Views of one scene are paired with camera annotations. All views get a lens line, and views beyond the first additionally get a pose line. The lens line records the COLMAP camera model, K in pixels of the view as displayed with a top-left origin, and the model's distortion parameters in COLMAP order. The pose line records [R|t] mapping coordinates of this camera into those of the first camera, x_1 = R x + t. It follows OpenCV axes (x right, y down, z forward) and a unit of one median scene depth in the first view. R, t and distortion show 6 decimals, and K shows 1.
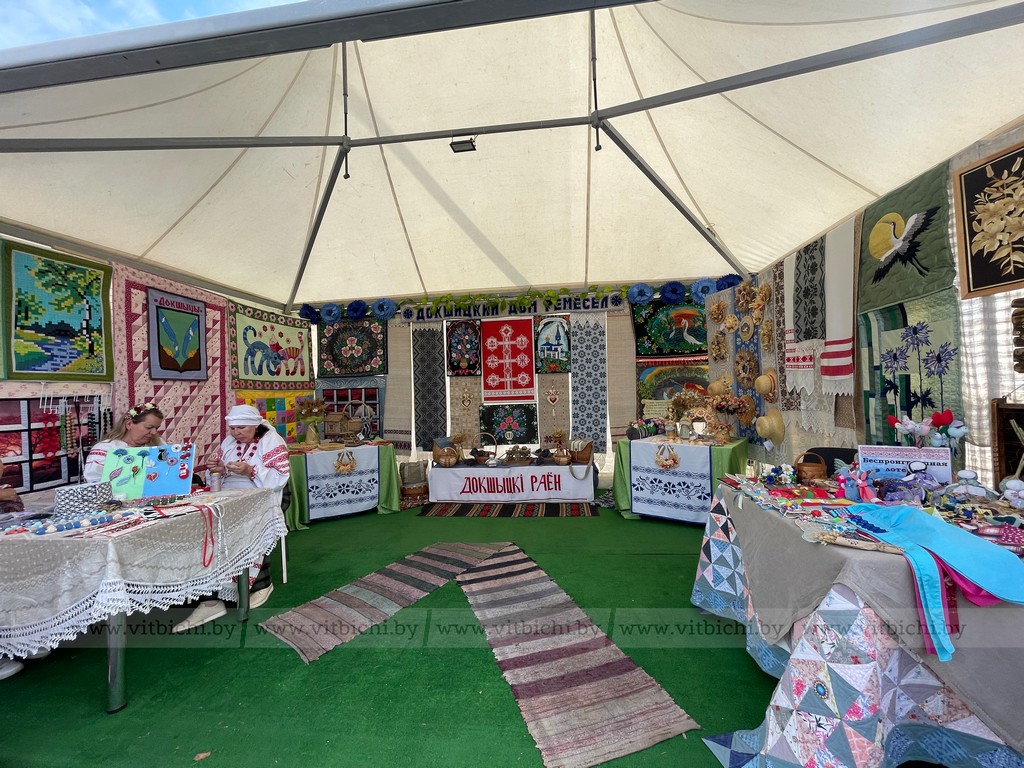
lens RADIAL K [[406.5, 0, 507.3], [0, 406.5, 381.1], [0, 0, 1]] dist [-0.002420, -0.000022]
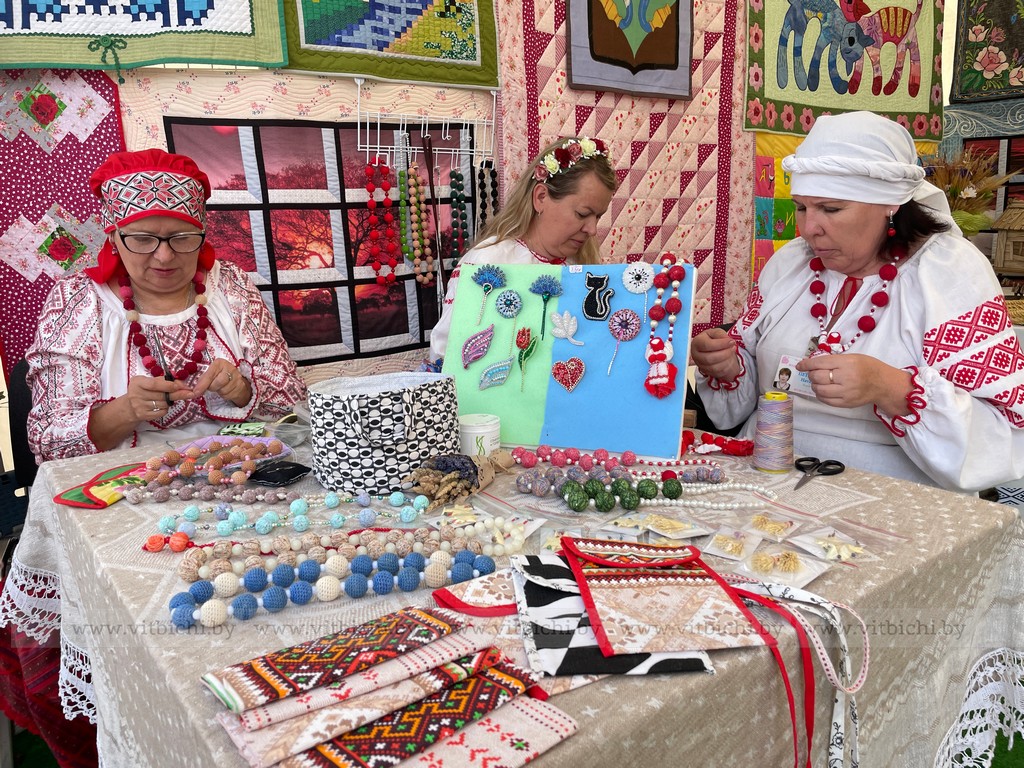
lens RADIAL K [[779.8, 0, 512.0], [0, 779.8, 384.0], [0, 0, 1]] dist [0.068579, -0.099611]
pose [[0.690220, 0.168387, -0.703734, -0.432297], [0.021040, 0.967465, 0.252127, 0.088320], [0.723293, -0.188830, 0.664221, 0.507220]]
